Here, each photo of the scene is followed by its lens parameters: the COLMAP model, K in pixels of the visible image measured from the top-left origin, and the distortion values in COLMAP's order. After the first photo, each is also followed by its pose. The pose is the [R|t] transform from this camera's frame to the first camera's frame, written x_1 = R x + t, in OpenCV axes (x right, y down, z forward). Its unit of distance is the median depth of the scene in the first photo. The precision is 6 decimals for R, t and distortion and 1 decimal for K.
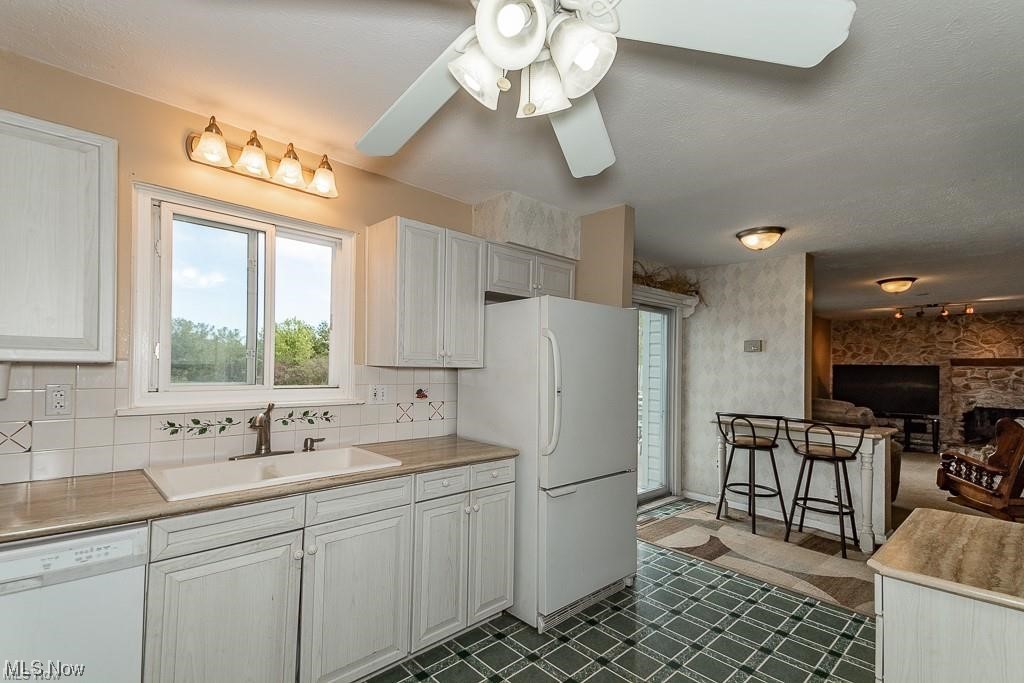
lens RADIAL K [[471.0, 0, 511.4], [0, 471.0, 368.0], [0, 0, 1]] dist [0.054514, -0.007356]
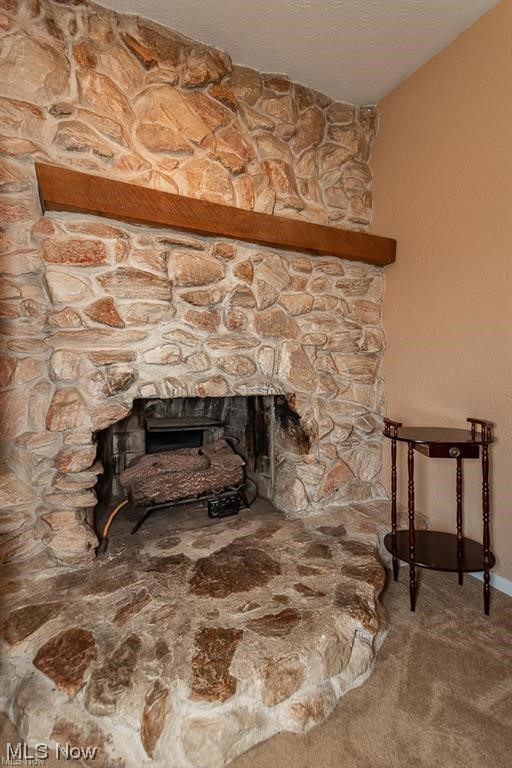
lens RADIAL K [[353.3, 0, 258.5], [0, 353.3, 373.6], [0, 0, 1]] dist [0.054514, -0.007356]
pose [[0.250614, -0.039530, 0.967280, 0.782360], [-0.009354, 0.999020, 0.043250, 0.058043], [-0.968042, -0.019887, 0.249998, 0.886180]]
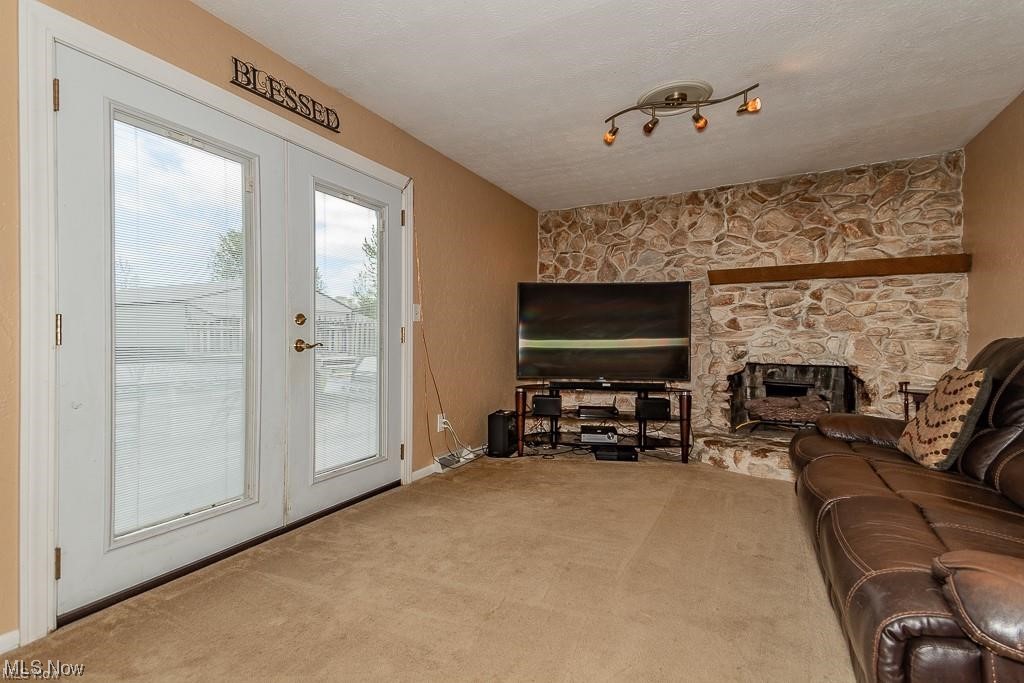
lens RADIAL K [[471.0, 0, 486.6], [0, 471.0, 337.2], [0, 0, 1]] dist [0.054514, -0.007356]
pose [[0.953475, -0.006456, 0.301402, 0.526839], [0.004759, 0.999968, 0.006365, 0.047248], [-0.301434, -0.004634, 0.953476, 0.596628]]
